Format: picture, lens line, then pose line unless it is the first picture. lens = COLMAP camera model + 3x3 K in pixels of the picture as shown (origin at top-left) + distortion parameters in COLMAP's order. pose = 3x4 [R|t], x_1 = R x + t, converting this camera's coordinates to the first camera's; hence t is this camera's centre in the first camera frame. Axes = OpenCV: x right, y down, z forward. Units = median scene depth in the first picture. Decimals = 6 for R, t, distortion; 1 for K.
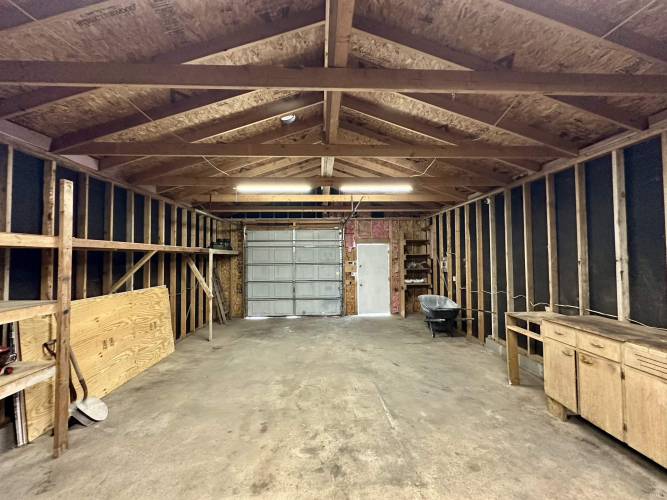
lens RADIAL K [[266.3, 0, 334.8], [0, 266.3, 250.6], [0, 0, 1]] dist [-0.006289, 0.001282]
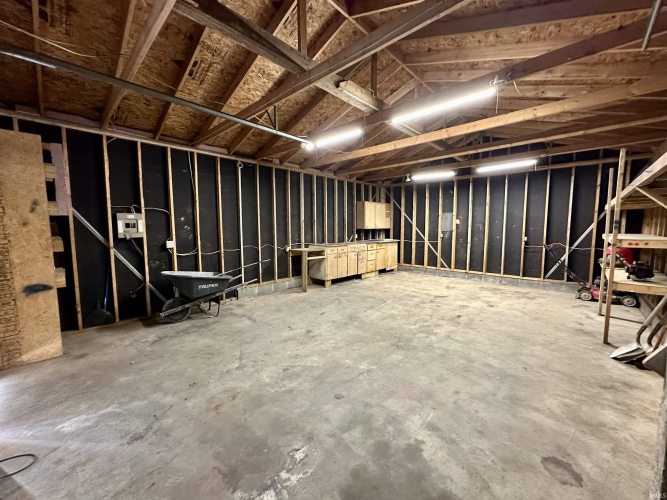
lens RADIAL K [[266.3, 0, 336.2], [0, 266.3, 249.5], [0, 0, 1]] dist [-0.006289, 0.001282]
pose [[-0.700515, -0.052018, 0.711740, -0.588616], [-0.011866, 0.998051, 0.061264, 0.106147], [-0.713539, 0.034471, -0.699767, 1.783441]]
